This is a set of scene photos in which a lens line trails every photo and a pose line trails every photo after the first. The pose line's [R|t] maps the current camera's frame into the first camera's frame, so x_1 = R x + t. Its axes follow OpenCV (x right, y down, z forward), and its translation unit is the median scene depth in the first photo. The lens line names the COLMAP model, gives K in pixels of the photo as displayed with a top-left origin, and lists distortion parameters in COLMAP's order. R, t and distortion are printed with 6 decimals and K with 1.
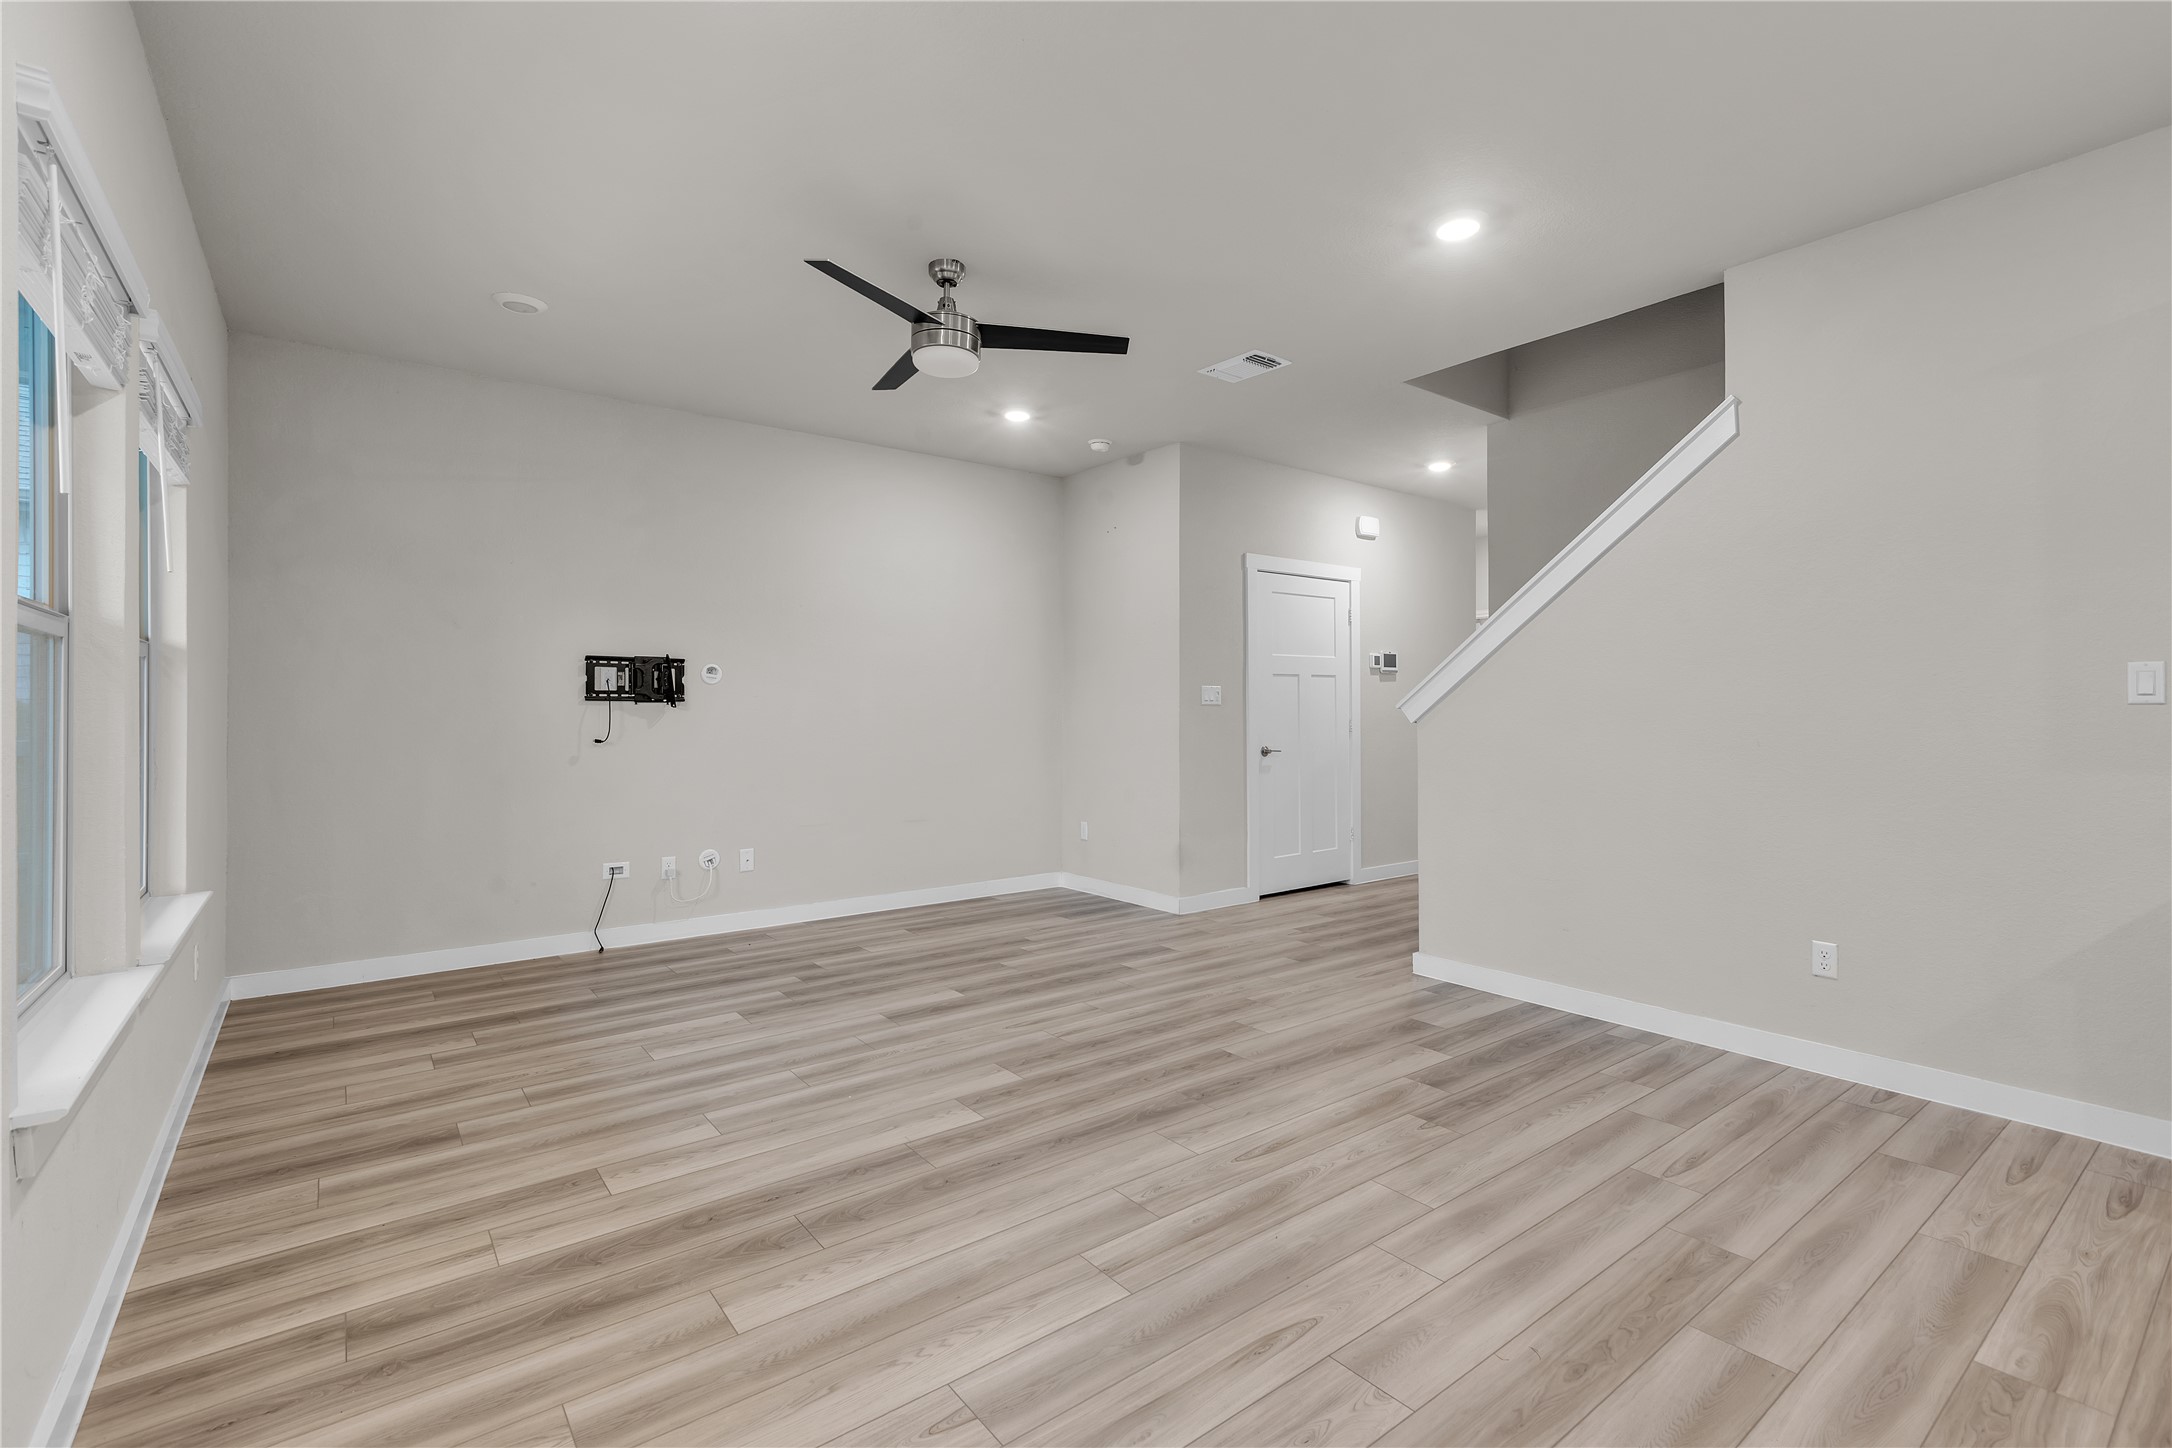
lens RADIAL K [[971.6, 0, 1080.1], [0, 971.6, 701.7], [0, 0, 1]] dist [-0.000277, 0.001403]
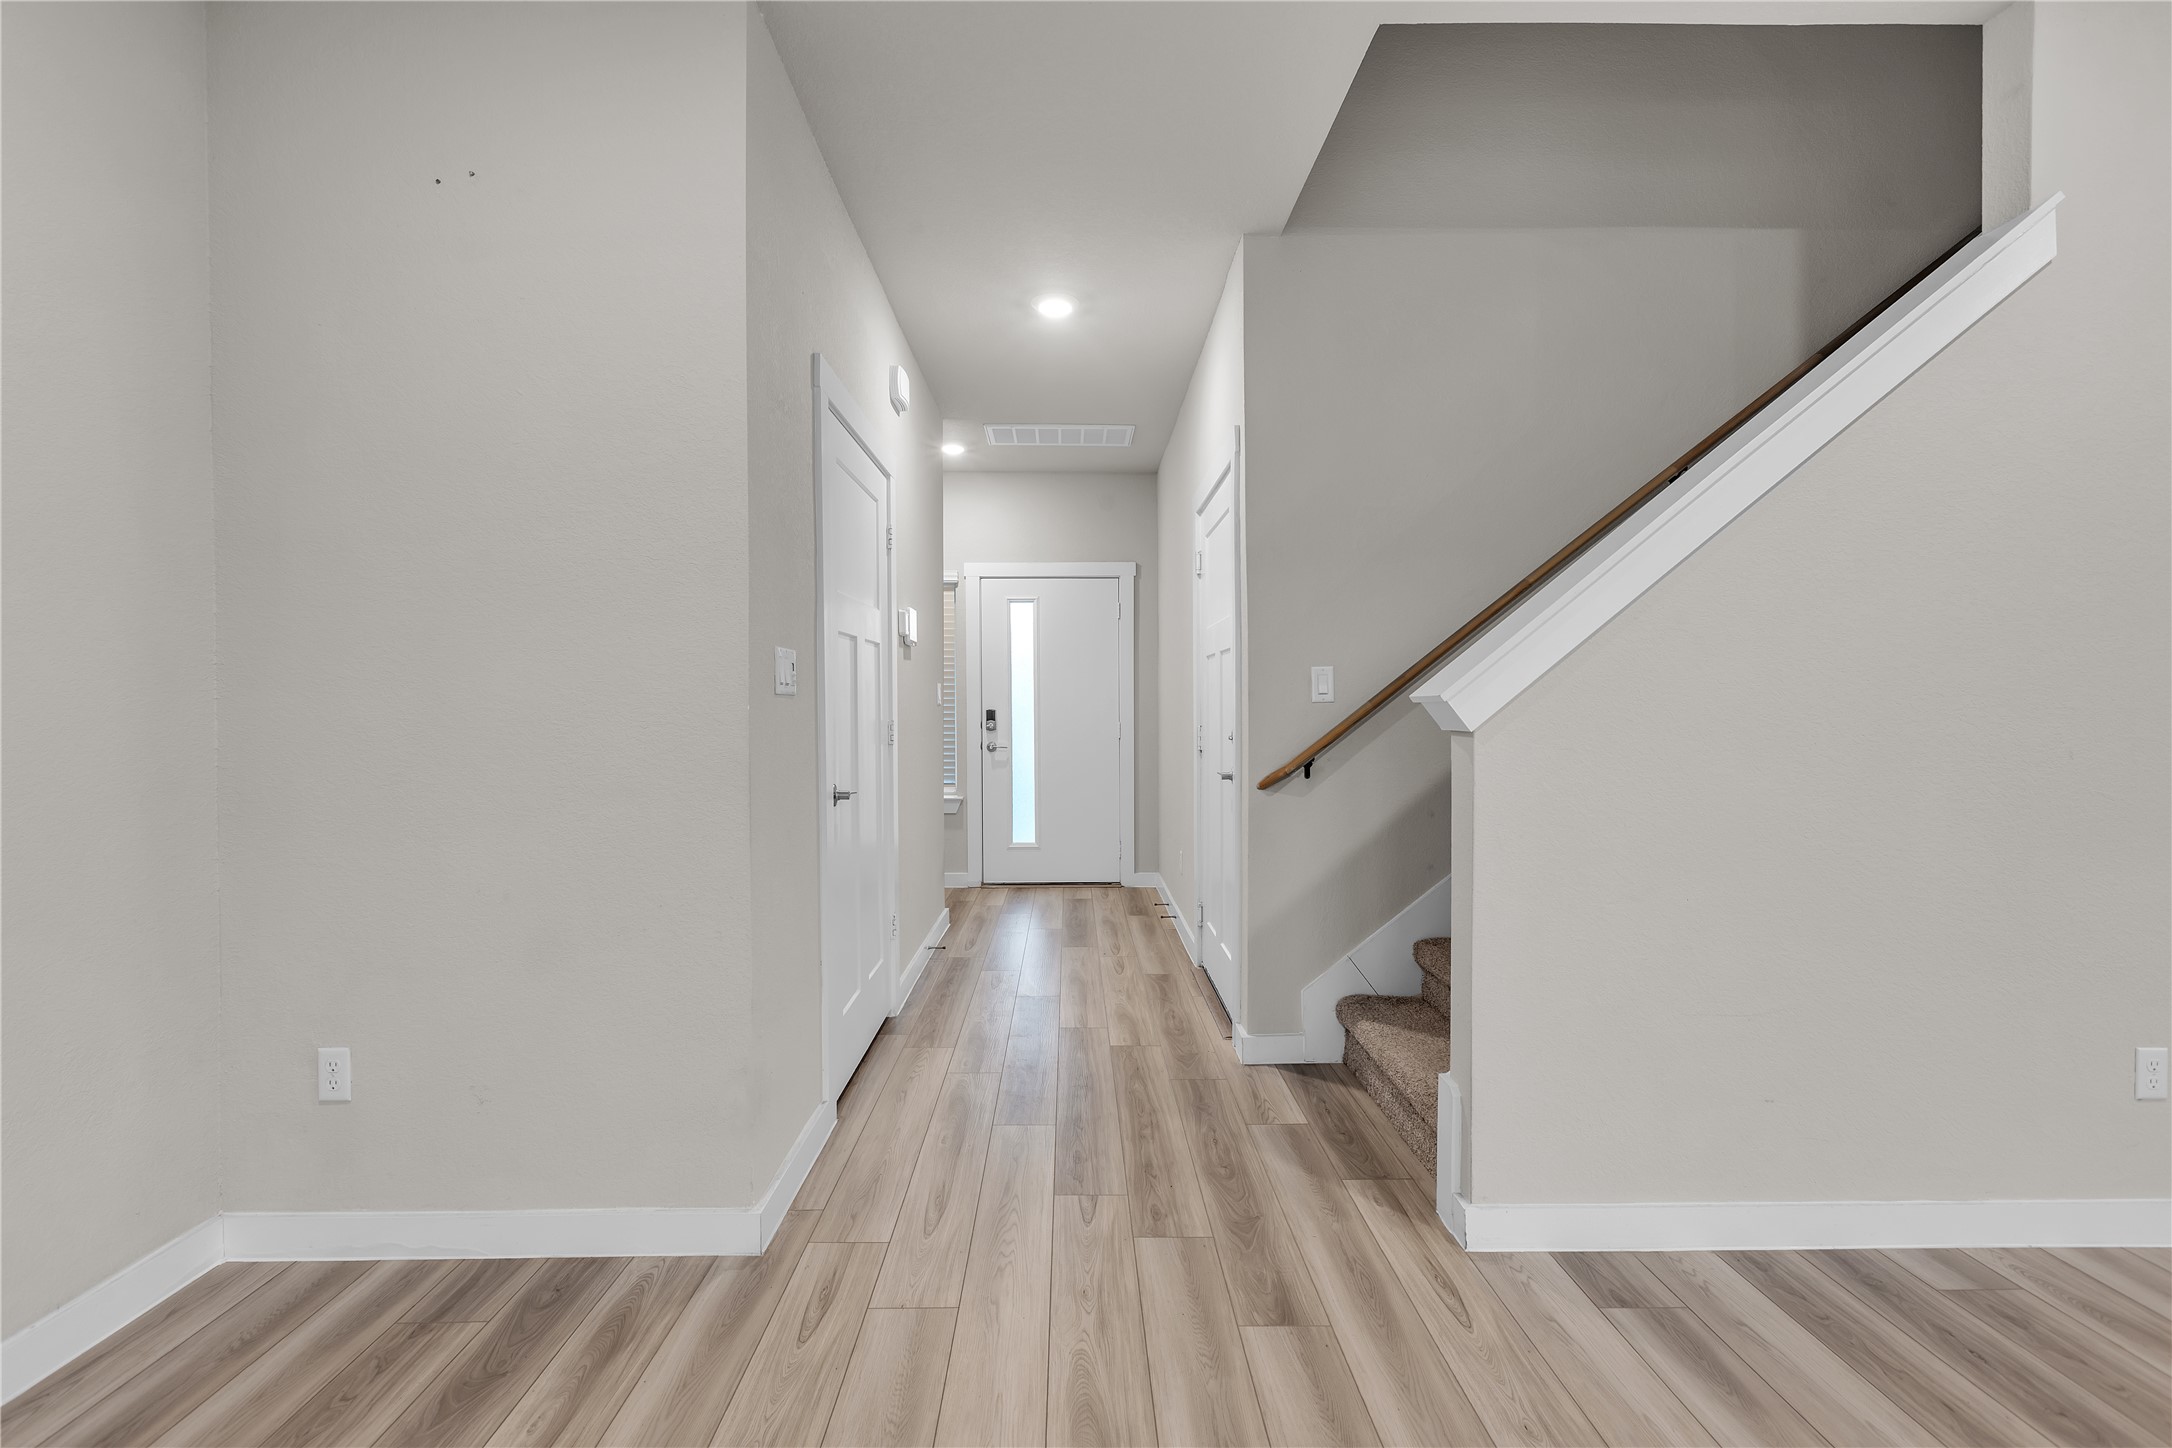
lens RADIAL K [[995.6, 0, 1082.0], [0, 995.6, 705.9], [0, 0, 1]] dist [0.001514, 0.000367]
pose [[0.598052, -0.001337, 0.801456, -0.189987], [-0.004074, 0.999981, 0.004708, 0.008414], [-0.801447, -0.006080, 0.598035, 0.972242]]
